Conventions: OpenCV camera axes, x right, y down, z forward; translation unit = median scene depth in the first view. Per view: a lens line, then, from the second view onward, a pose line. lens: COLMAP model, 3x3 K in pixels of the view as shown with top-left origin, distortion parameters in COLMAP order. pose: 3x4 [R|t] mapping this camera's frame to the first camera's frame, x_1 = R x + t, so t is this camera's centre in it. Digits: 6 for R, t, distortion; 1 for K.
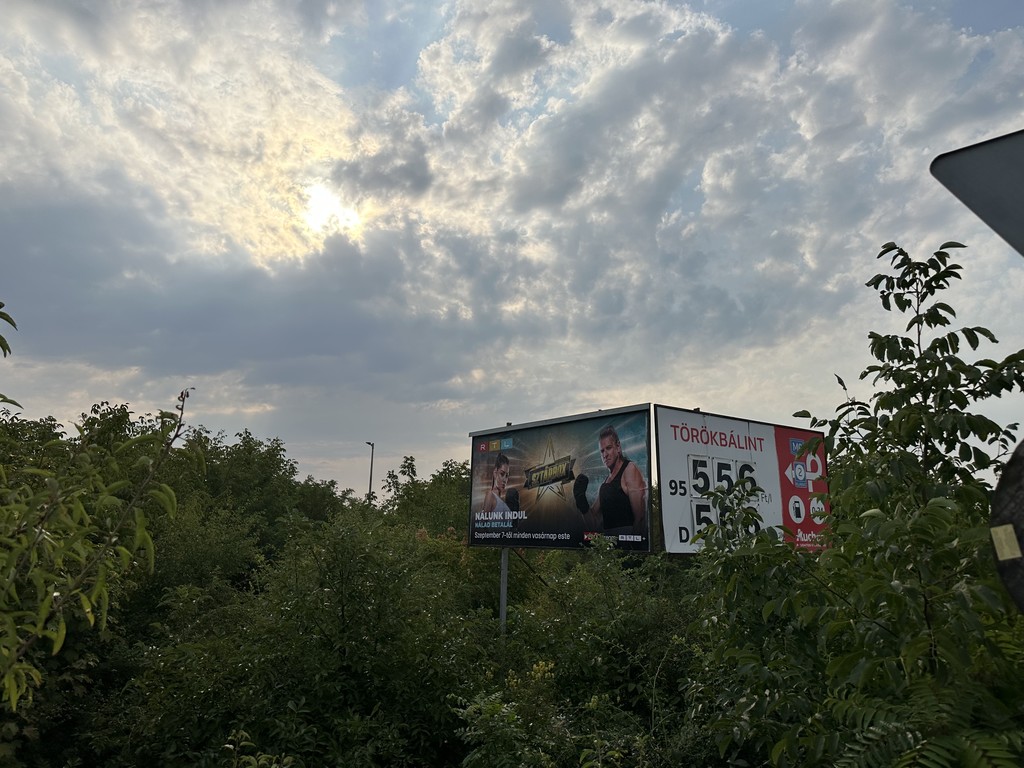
lens RADIAL K [[717.9, 0, 499.3], [0, 717.9, 382.5], [0, 0, 1]] dist [0.073734, -0.067050]
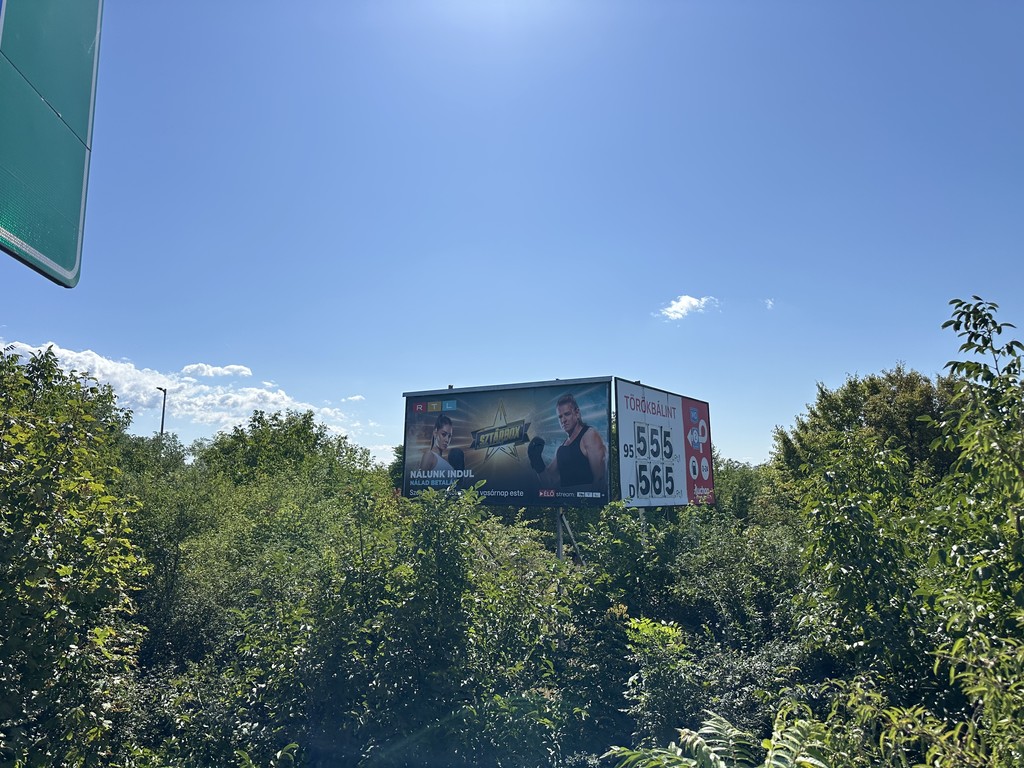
lens RADIAL K [[717.9, 0, 510.3], [0, 717.9, 377.5], [0, 0, 1]] dist [0.073734, -0.067050]
pose [[0.945320, 0.040276, 0.323648, -0.282201], [-0.059924, 0.996901, 0.050969, -0.015637], [-0.320592, -0.067577, 0.944804, -0.009770]]
